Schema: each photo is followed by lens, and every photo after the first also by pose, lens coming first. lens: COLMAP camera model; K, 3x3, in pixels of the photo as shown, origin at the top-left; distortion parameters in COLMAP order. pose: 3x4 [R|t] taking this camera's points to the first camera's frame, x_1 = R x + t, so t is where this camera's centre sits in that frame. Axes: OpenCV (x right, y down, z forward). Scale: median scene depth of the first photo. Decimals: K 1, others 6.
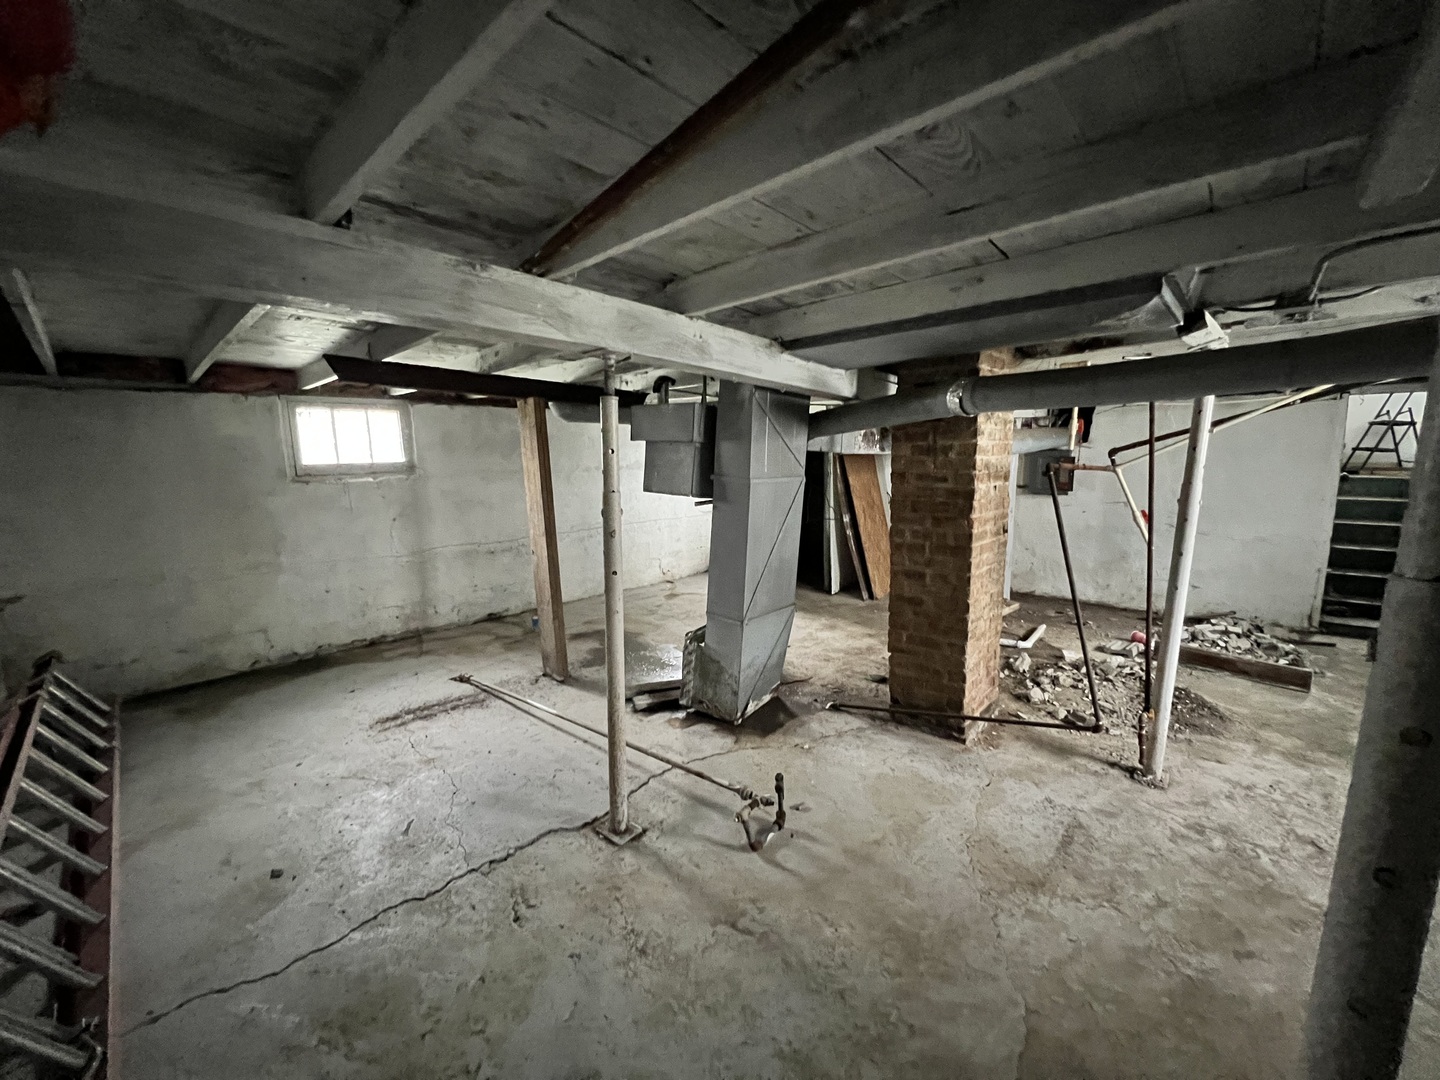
lens RADIAL K [[577.5, 0, 717.8], [0, 577.5, 534.2], [0, 0, 1]] dist [-0.000273, 0.000003]
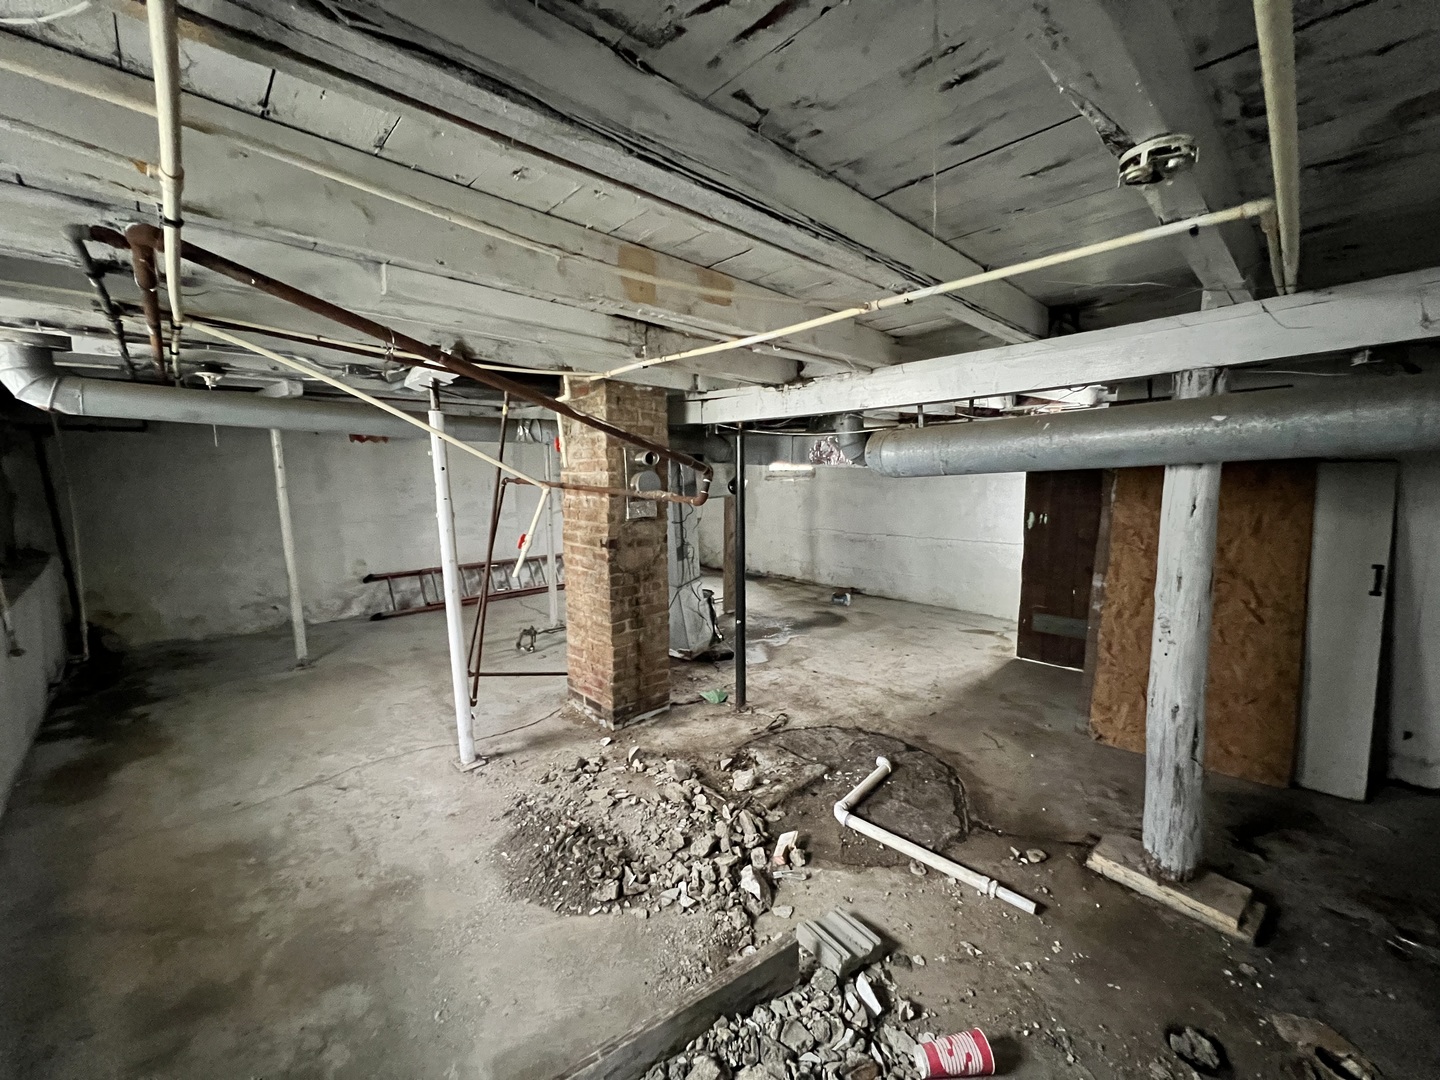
lens RADIAL K [[577.5, 0, 717.8], [0, 577.5, 534.2], [0, 0, 1]] dist [-0.000273, 0.000003]
pose [[-0.058054, 0.123724, -0.990617, 1.283623], [-0.127132, 0.983295, 0.130259, -0.158072], [0.990185, 0.133501, -0.041355, 1.060699]]
